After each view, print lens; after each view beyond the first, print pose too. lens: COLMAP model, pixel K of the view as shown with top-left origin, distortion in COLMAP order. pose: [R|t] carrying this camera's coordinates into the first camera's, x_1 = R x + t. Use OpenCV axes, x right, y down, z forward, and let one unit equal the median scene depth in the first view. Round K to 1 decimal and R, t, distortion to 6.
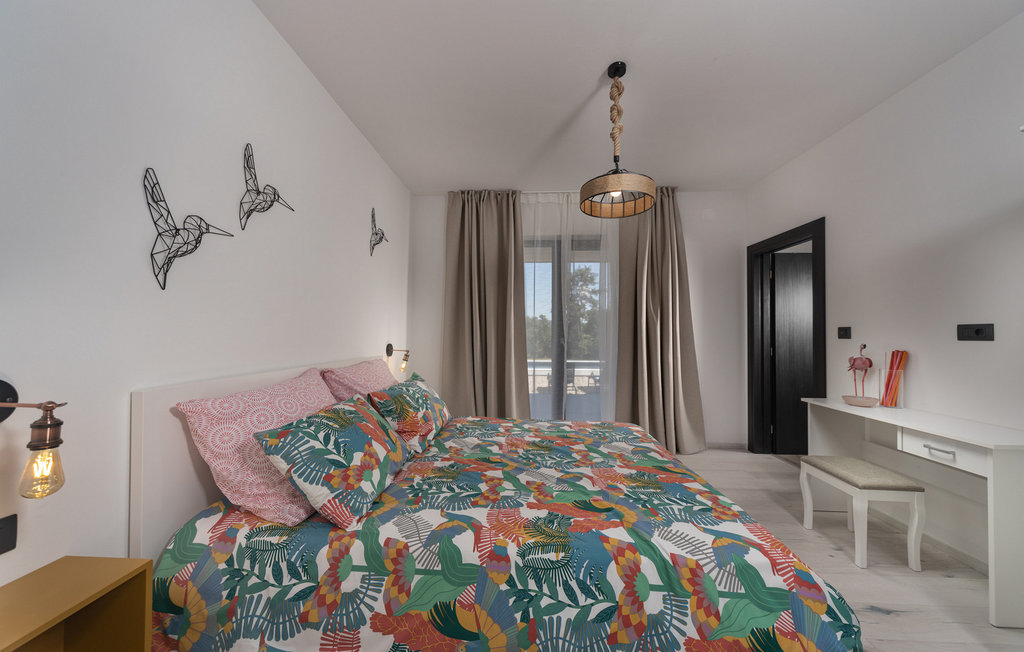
lens RADIAL K [[348.6, 0, 513.6], [0, 348.6, 328.1], [0, 0, 1]] dist [0.004333, -0.000188]
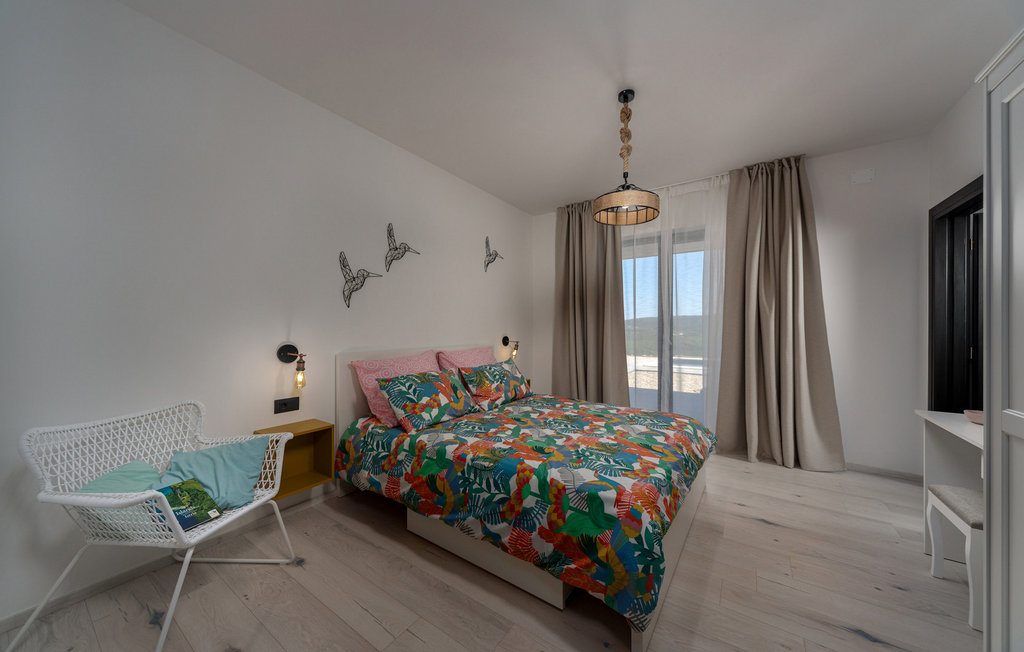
lens RADIAL K [[348.6, 0, 510.2], [0, 348.6, 327.5], [0, 0, 1]] dist [0.004333, -0.000188]
pose [[0.852486, -0.003231, -0.522740, 0.918811], [0.008891, 0.999926, 0.008320, 0.001283], [0.522674, -0.011740, 0.852452, -0.282760]]
